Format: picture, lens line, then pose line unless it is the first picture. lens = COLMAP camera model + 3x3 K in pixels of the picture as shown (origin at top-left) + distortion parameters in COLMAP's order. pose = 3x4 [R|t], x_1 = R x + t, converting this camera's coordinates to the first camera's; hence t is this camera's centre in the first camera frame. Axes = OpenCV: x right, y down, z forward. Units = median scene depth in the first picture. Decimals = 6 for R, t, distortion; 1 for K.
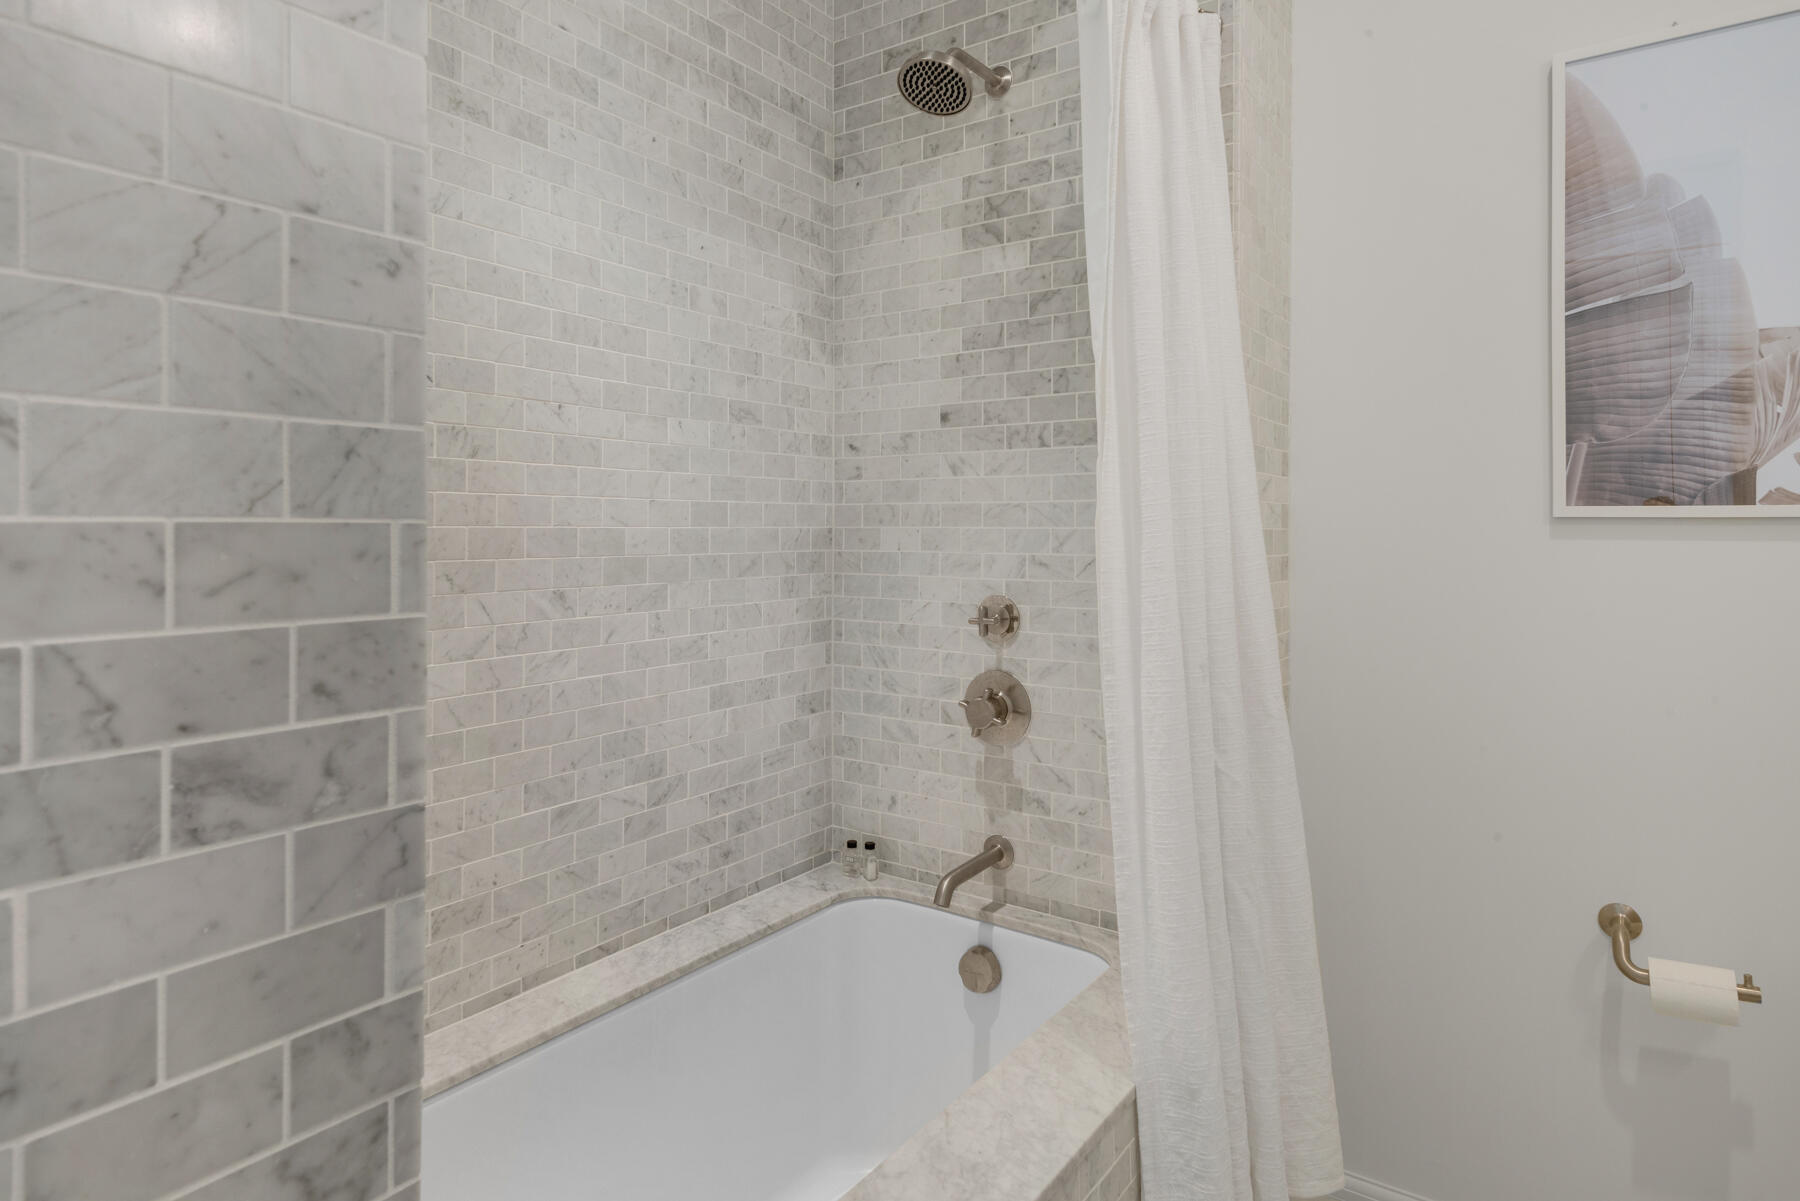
lens RADIAL K [[1016.8, 0, 926.4], [0, 1016.8, 556.9], [0, 0, 1]] dist [0.027186, -0.009606]
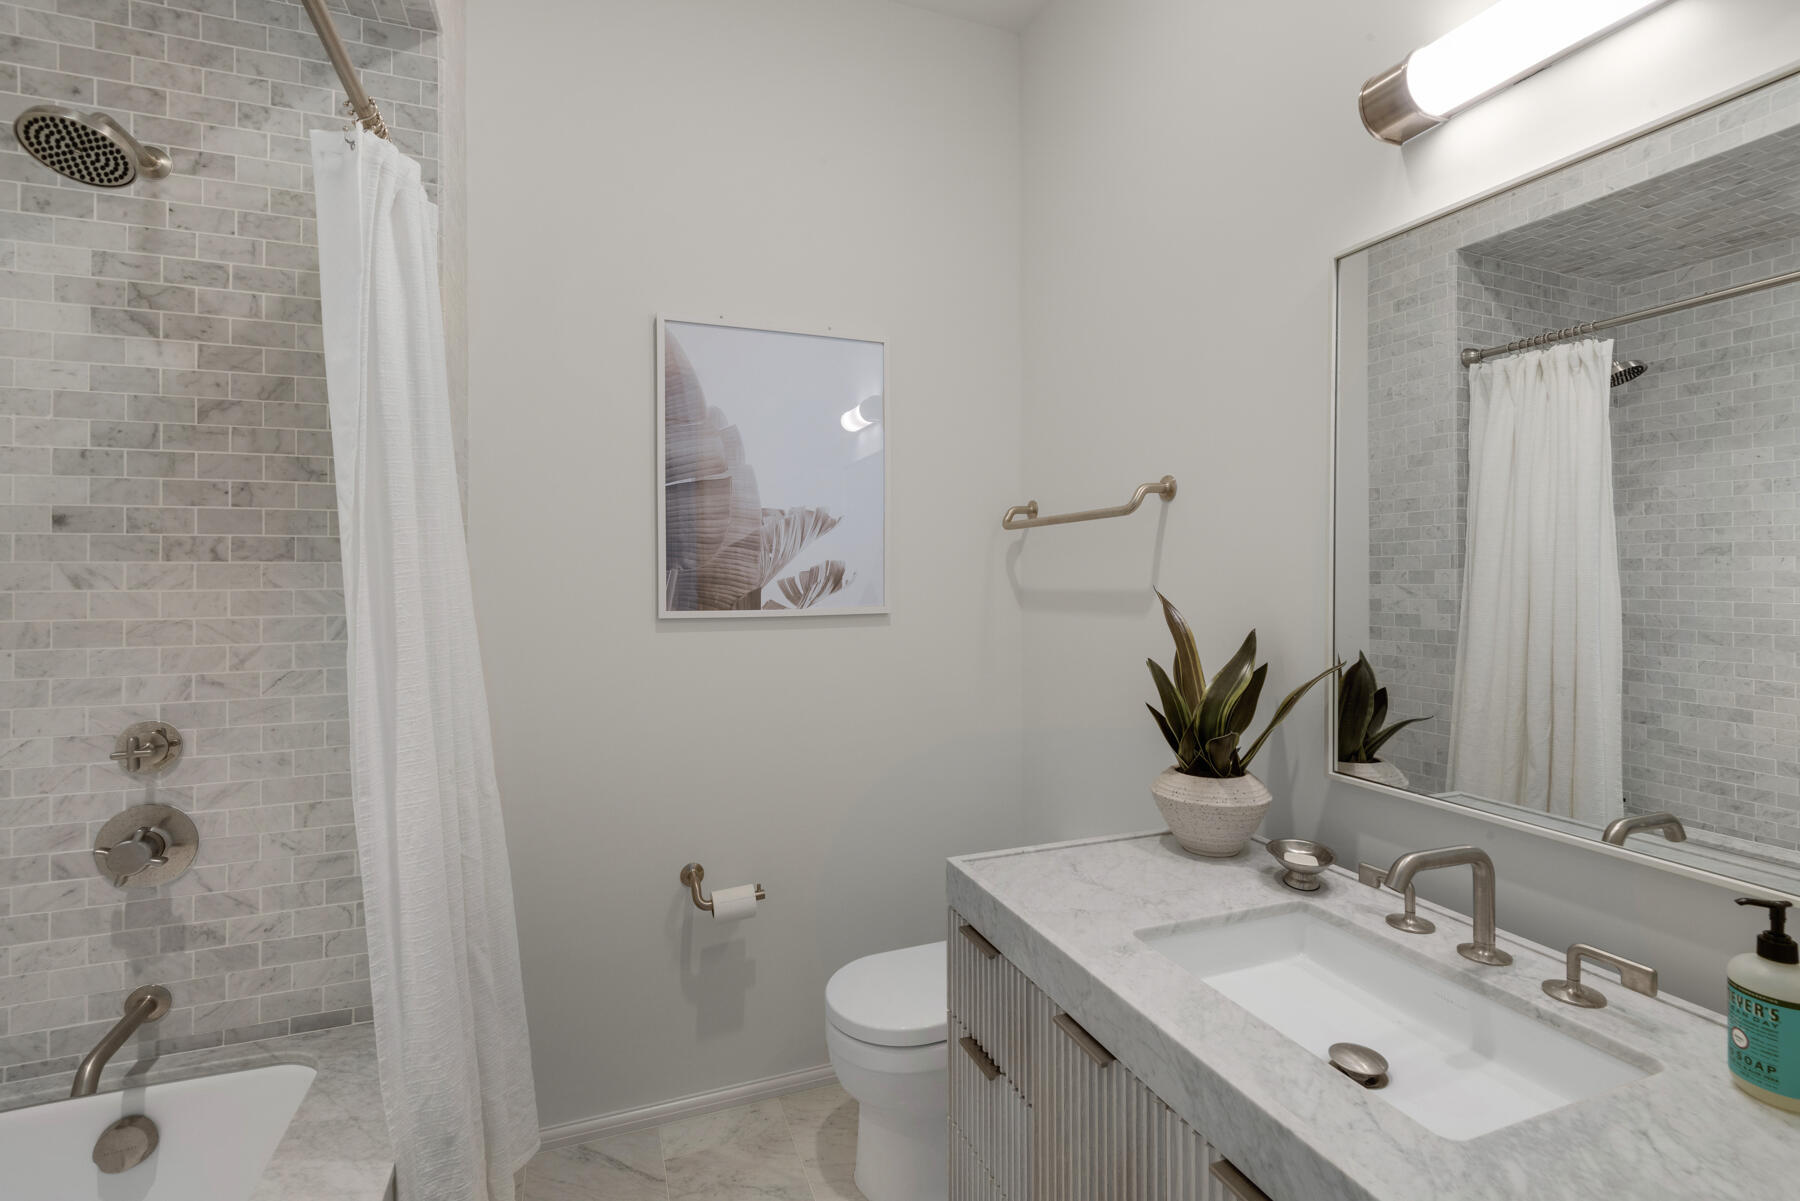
lens RADIAL K [[818.4, 0, 902.4], [0, 818.4, 591.4], [0, 0, 1]] dist [0.001671, -0.002805]
pose [[0.554981, -0.014832, 0.831730, -0.170031], [0.020083, 0.999789, 0.004429, -0.071437], [-0.831620, 0.014246, 0.555162, 0.042156]]
